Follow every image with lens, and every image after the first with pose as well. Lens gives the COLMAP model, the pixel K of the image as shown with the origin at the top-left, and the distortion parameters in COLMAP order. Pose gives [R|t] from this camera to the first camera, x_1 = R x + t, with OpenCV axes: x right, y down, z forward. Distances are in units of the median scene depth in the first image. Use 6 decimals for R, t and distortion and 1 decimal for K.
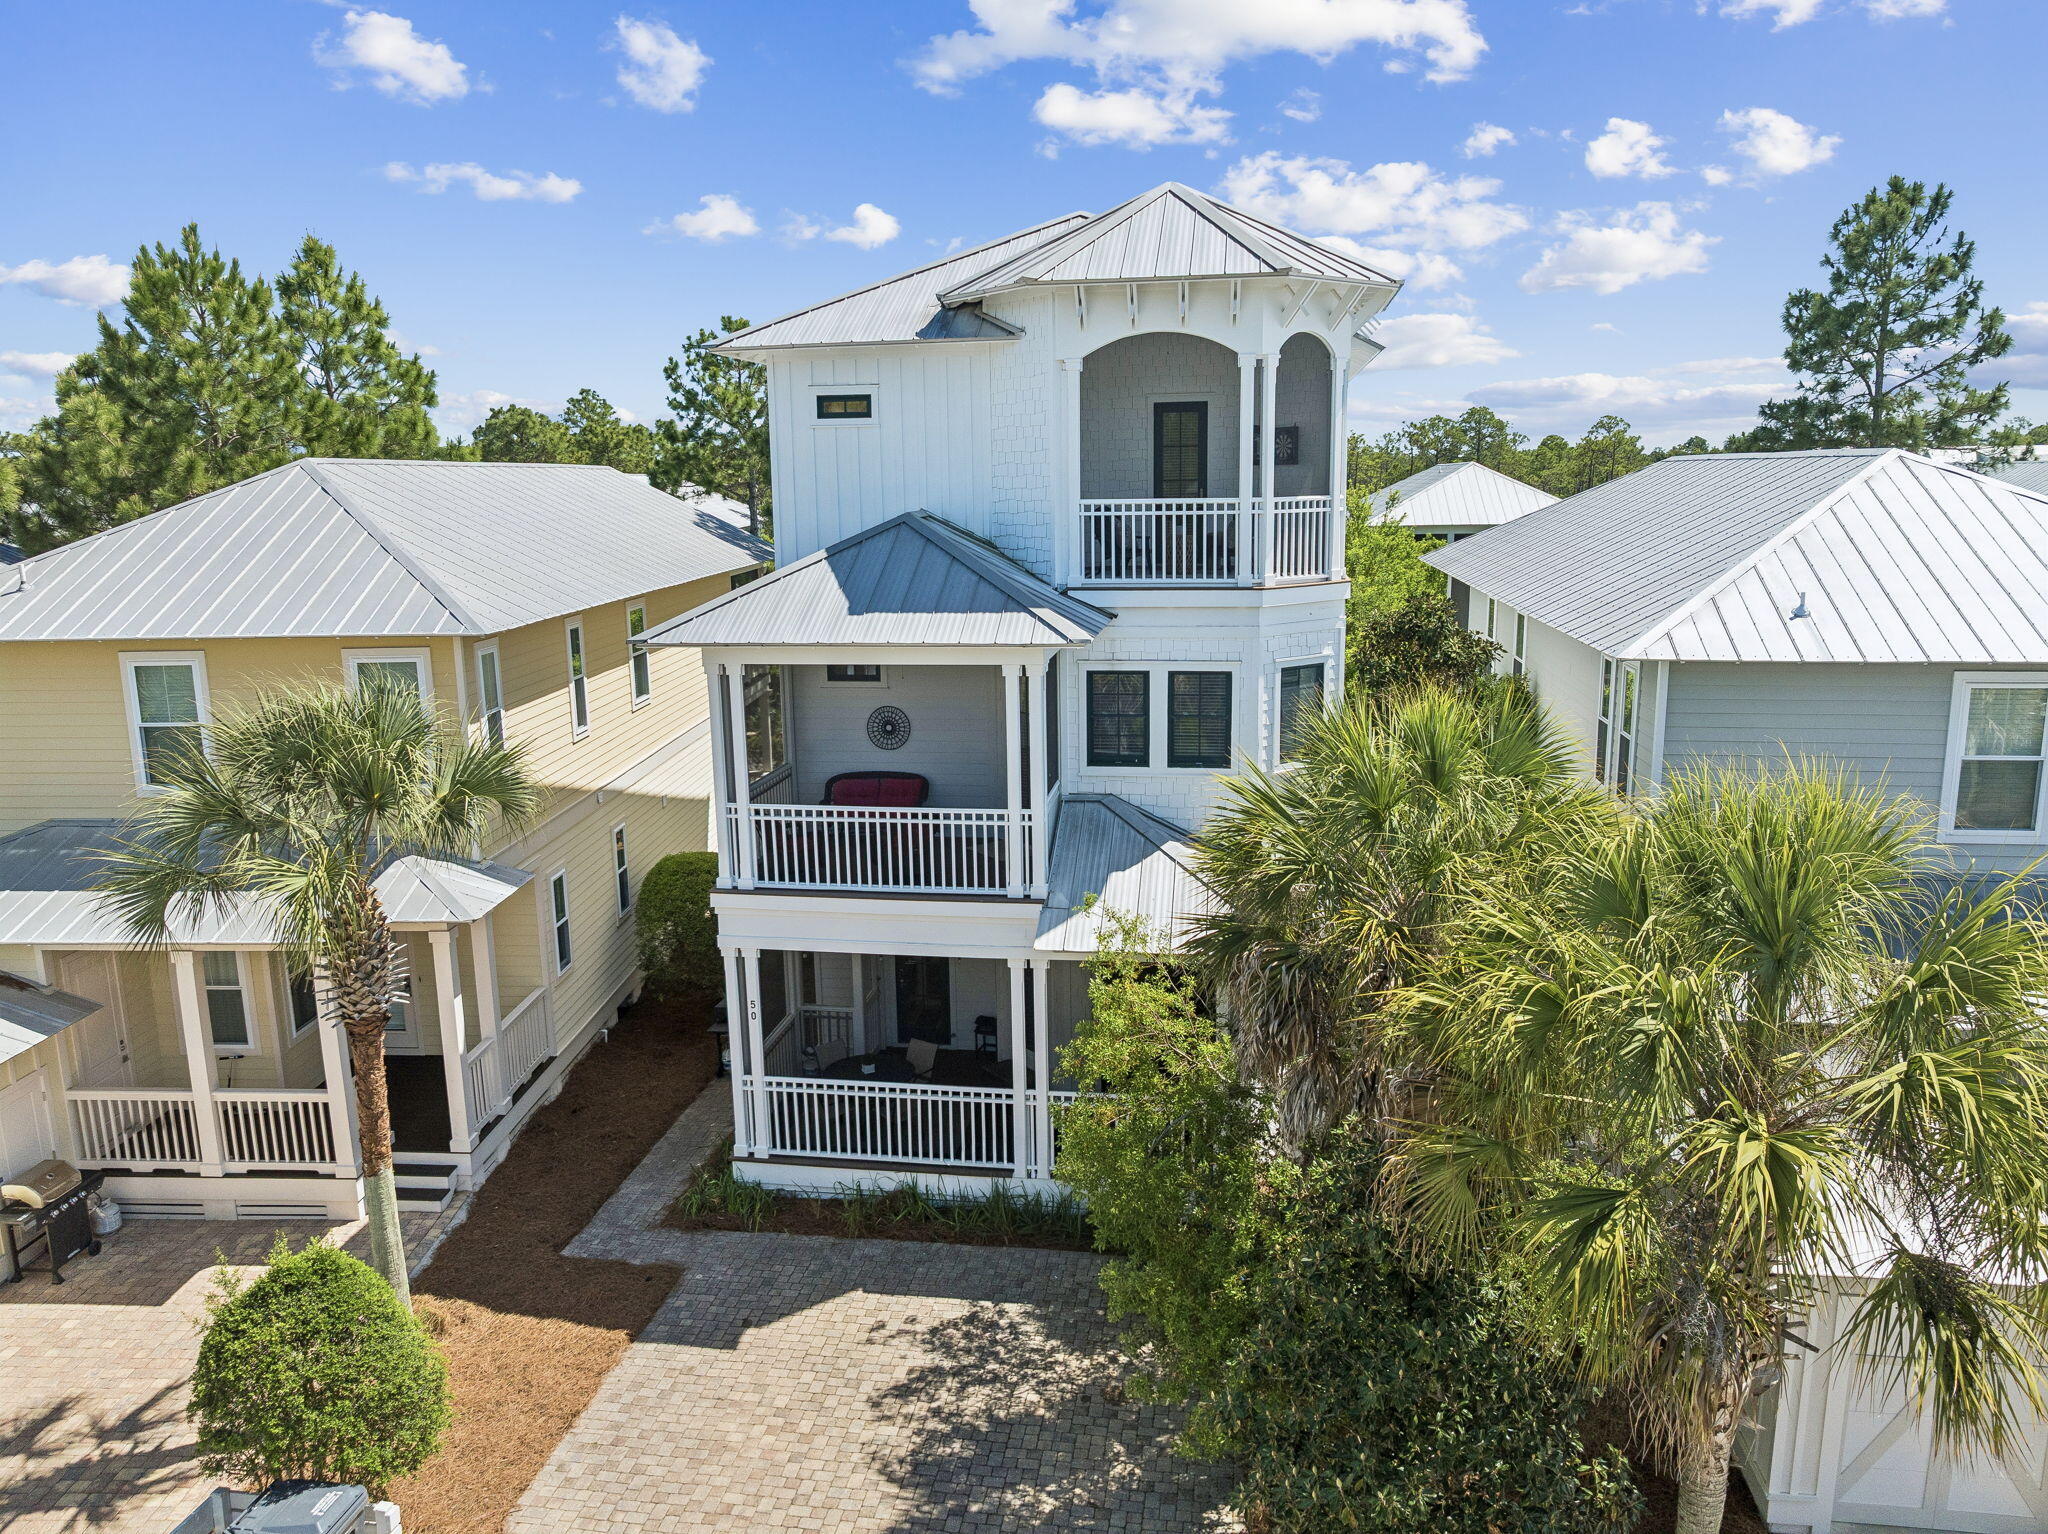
lens RADIAL K [[1454.2, 0, 1024.0], [0, 1454.2, 767.0], [0, 0, 1]] dist [-0.045783, 0.022814]
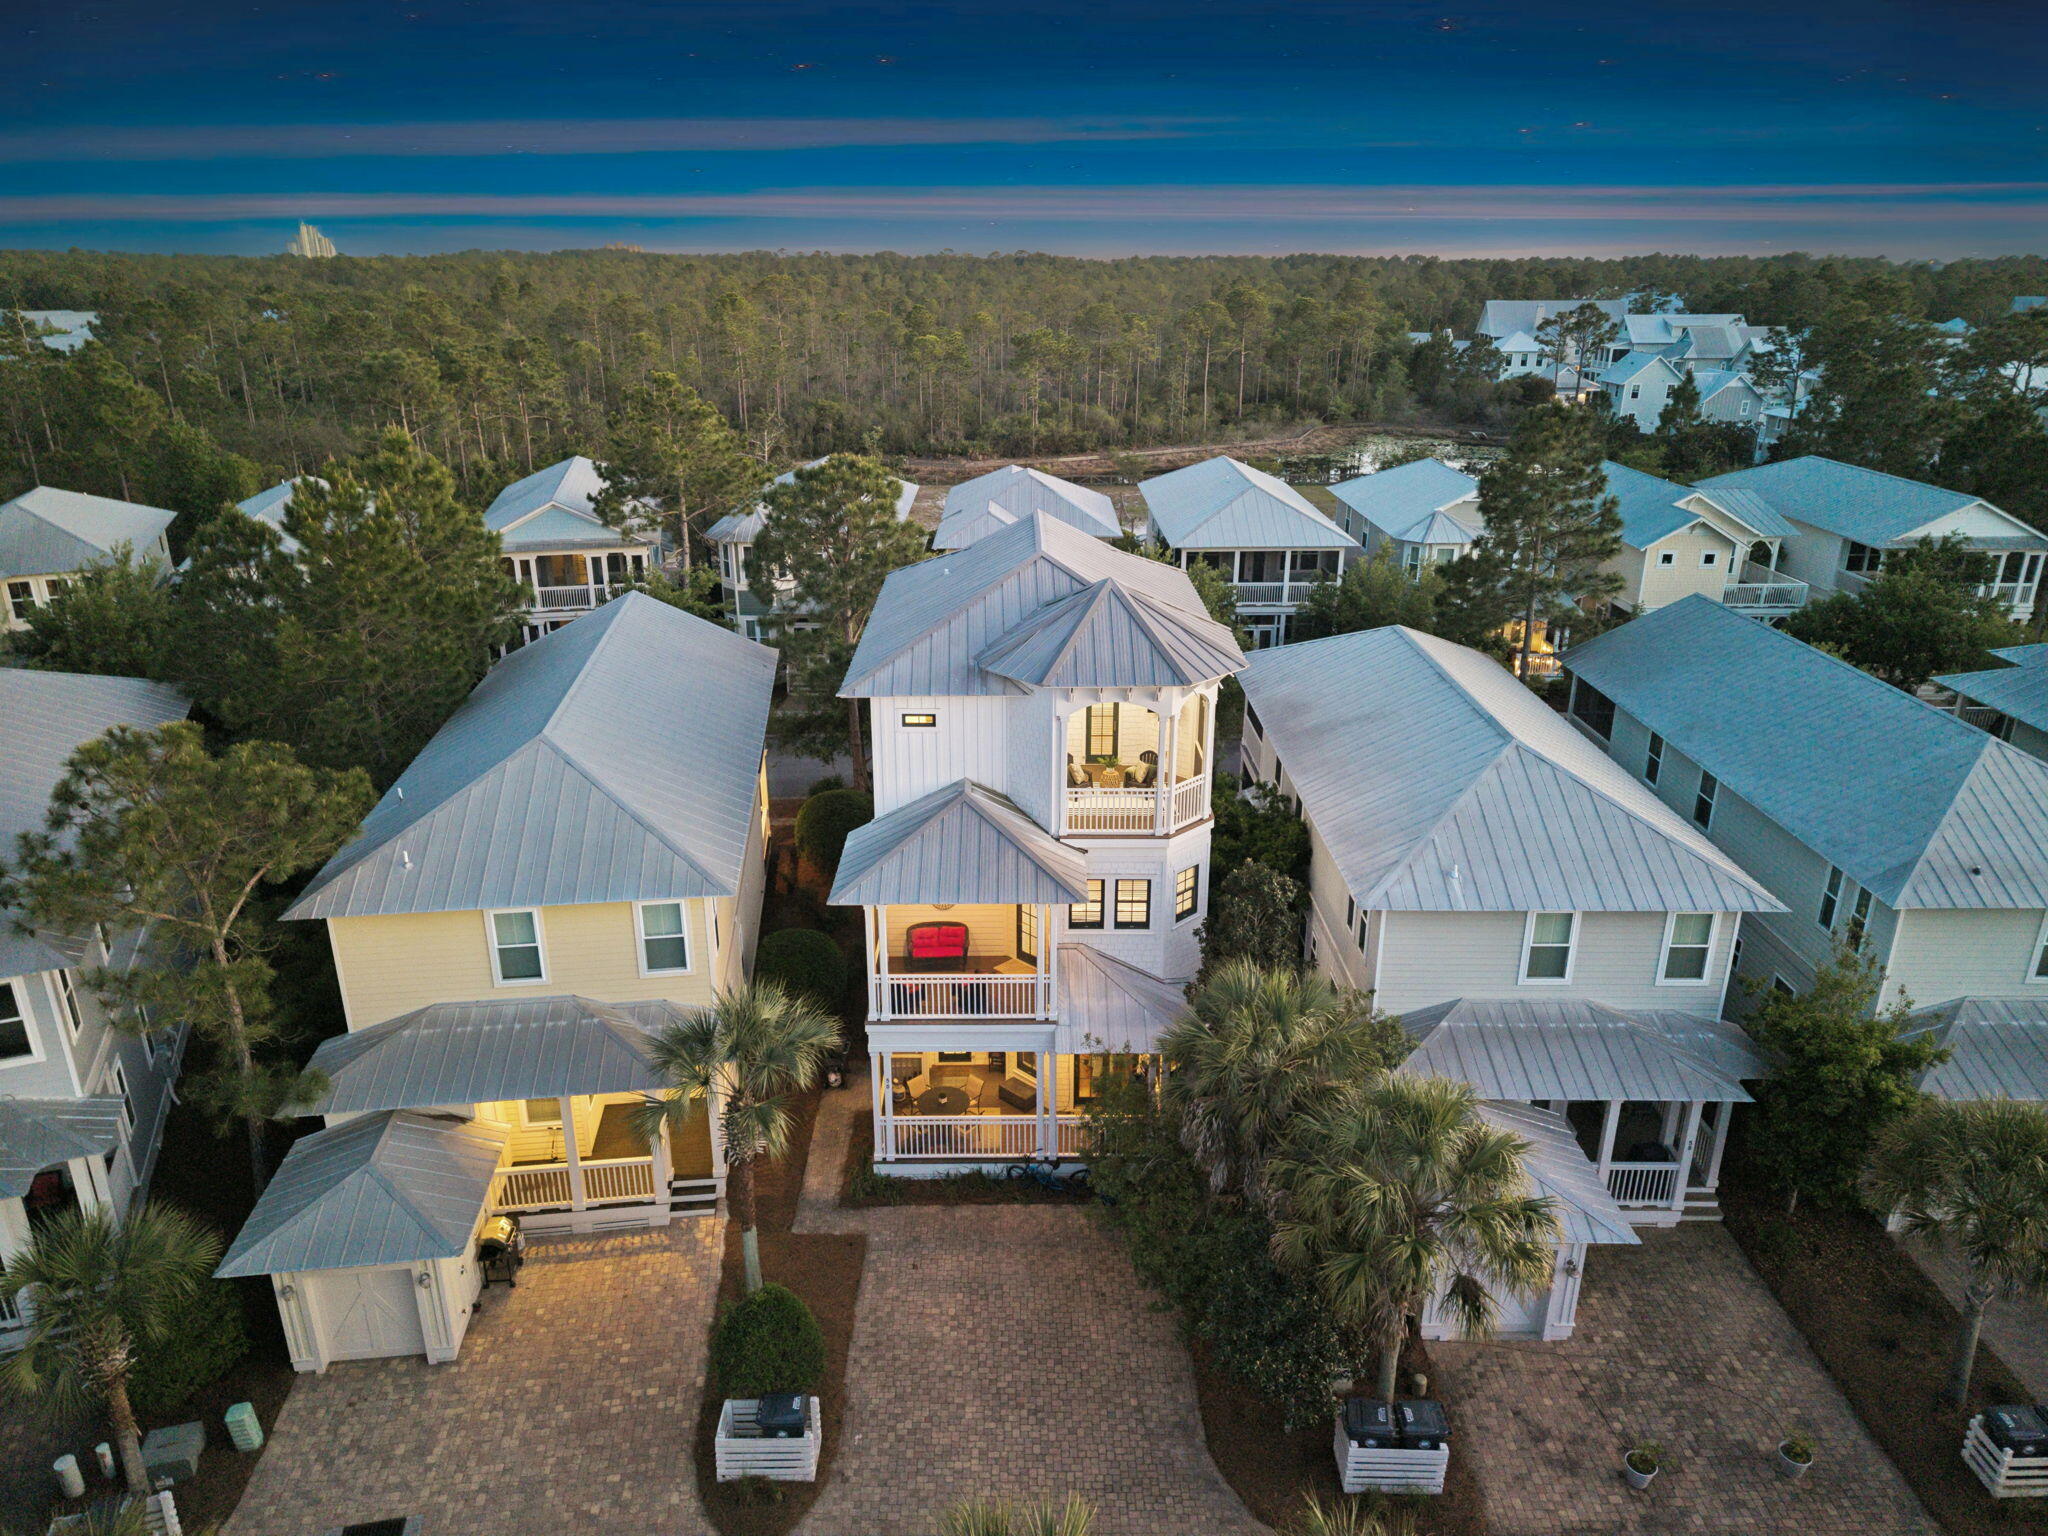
lens RADIAL K [[1373.8, 0, 1024.0], [0, 1373.8, 768.0], [0, 0, 1]] dist [0.030351, -0.003036]
pose [[0.987507, -0.039573, 0.152524, -0.267587], [0.015045, 0.987208, 0.158727, -0.480176], [-0.156854, -0.154449, 0.975470, -0.601885]]
